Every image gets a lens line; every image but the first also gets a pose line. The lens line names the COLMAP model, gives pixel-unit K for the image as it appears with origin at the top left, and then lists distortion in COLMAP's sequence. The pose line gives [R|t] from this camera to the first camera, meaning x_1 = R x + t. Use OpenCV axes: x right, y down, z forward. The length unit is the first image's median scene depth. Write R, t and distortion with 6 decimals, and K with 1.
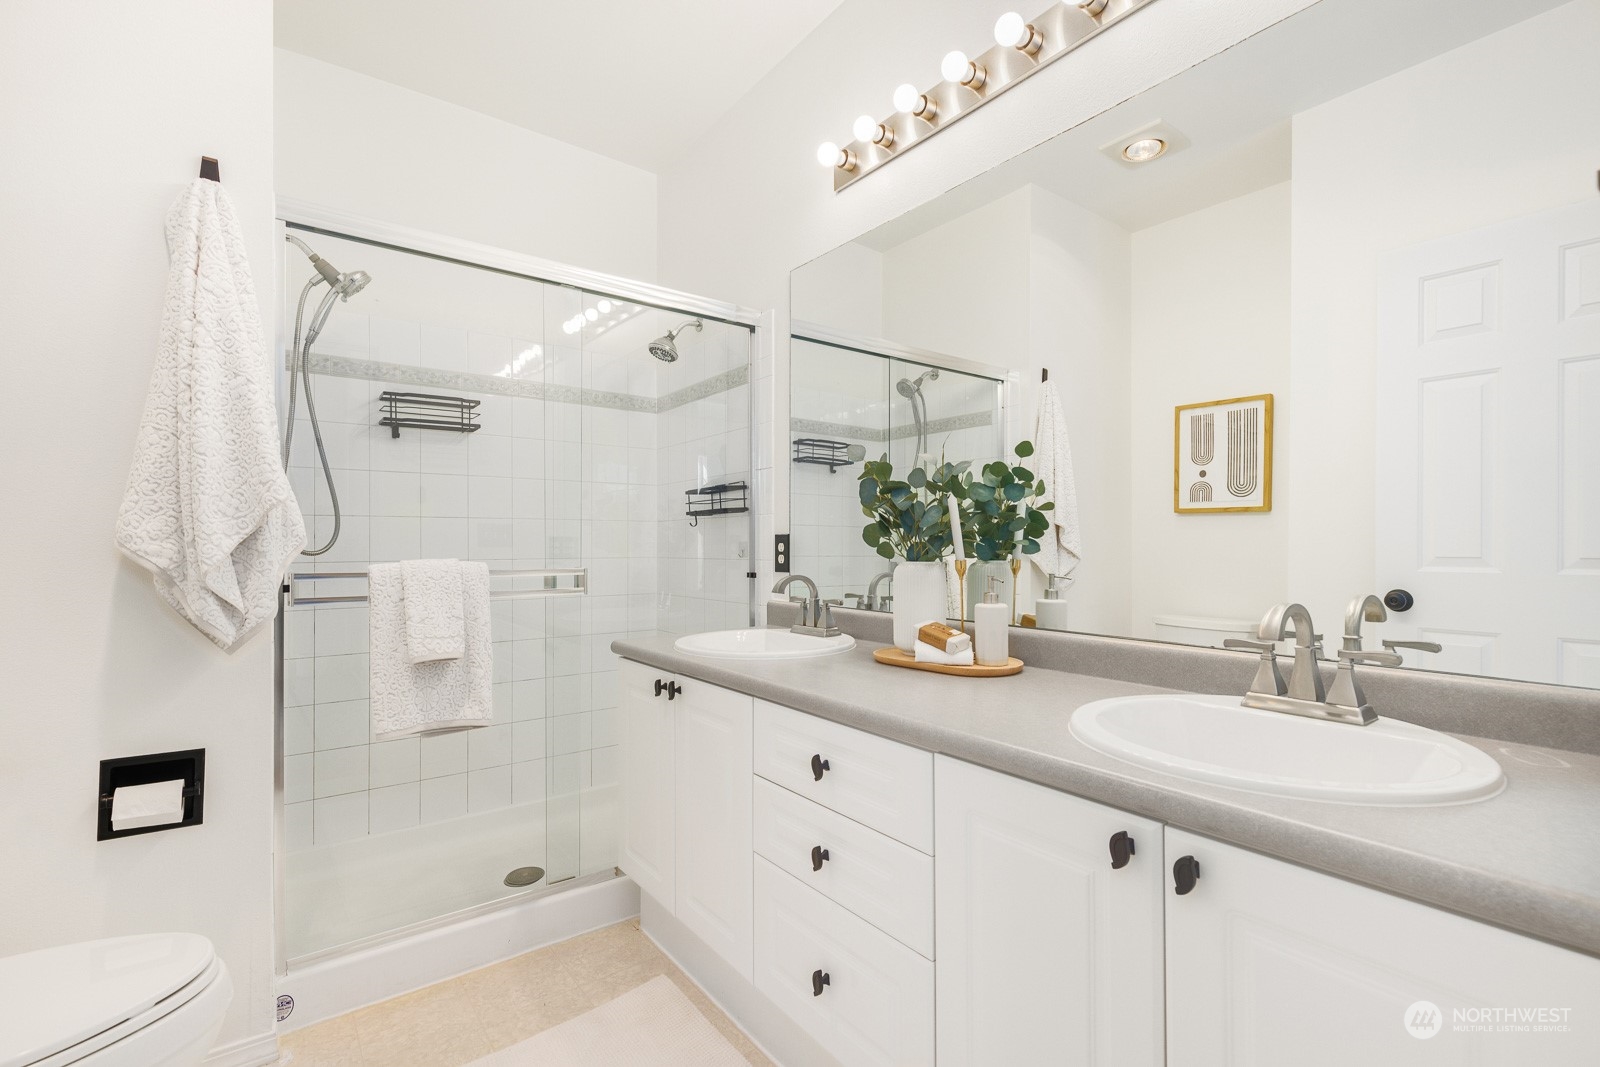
lens RADIAL K [[726.9, 0, 799.3], [0, 726.9, 533.2], [0, 0, 1]] dist [0.003571, 0.000284]
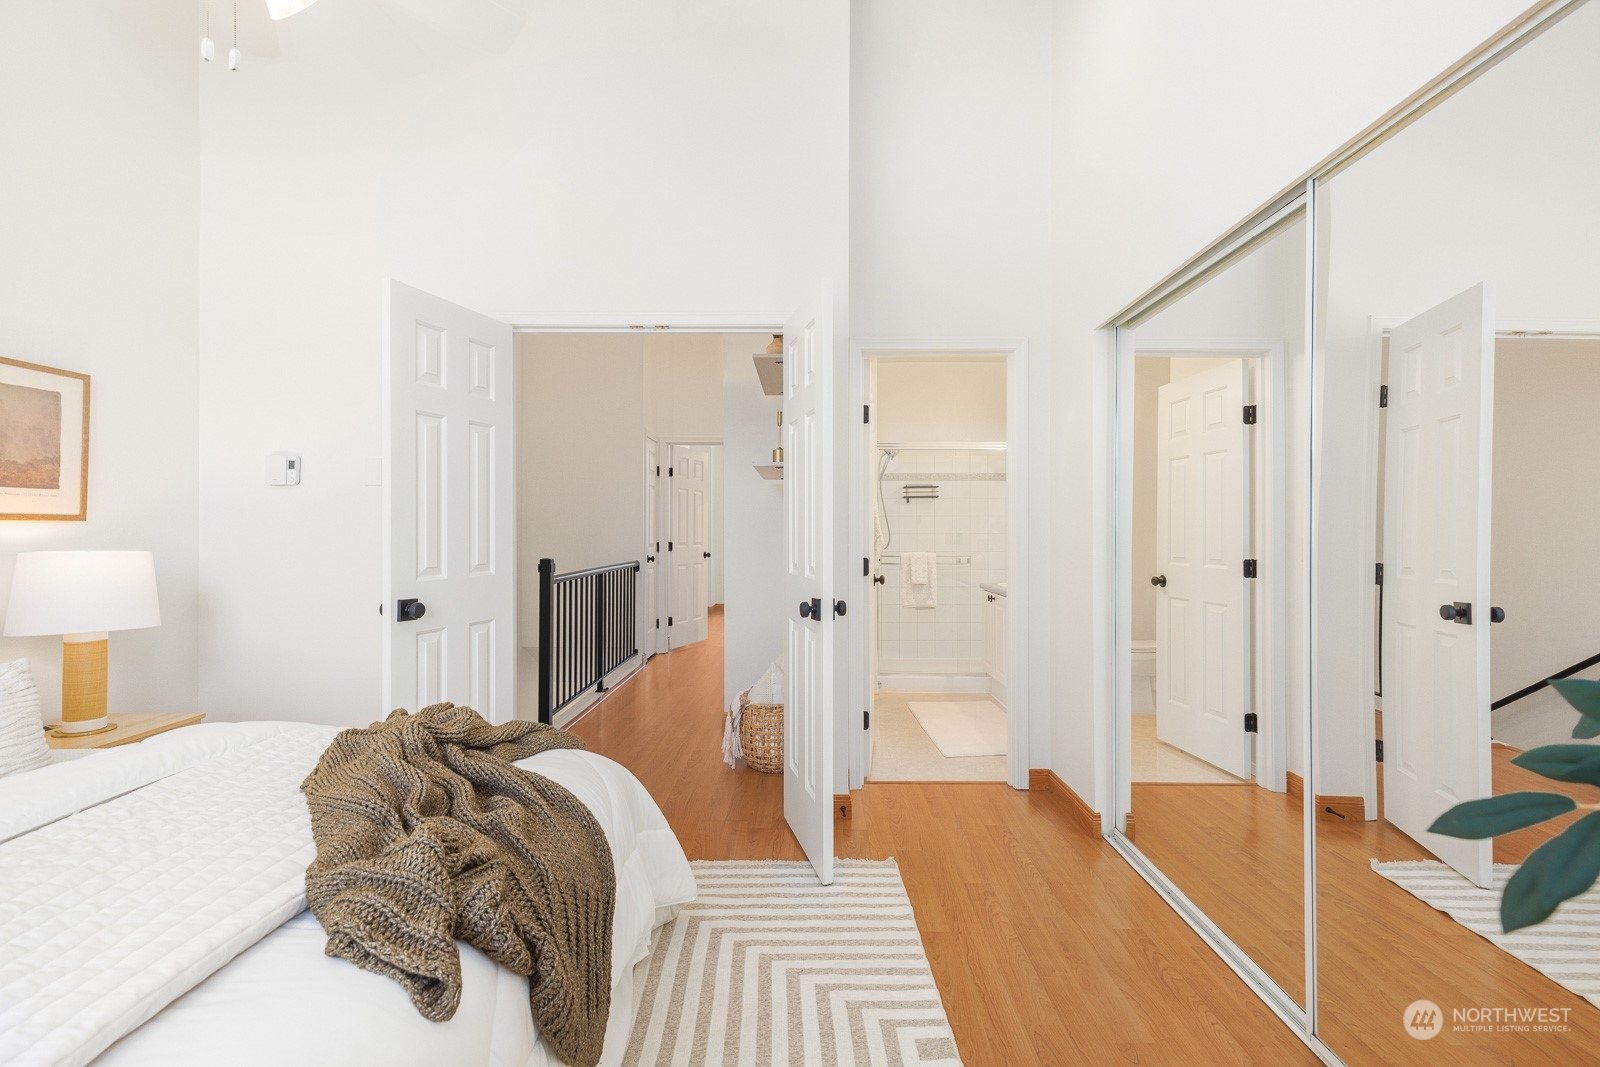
lens RADIAL K [[726.9, 0, 802.6], [0, 726.9, 534.9], [0, 0, 1]] dist [0.003571, 0.000284]
pose [[0.799686, 0.006611, -0.600382, 0.874631], [-0.005411, 0.999978, 0.003803, -0.039397], [0.600394, 0.000207, 0.799705, -1.617528]]
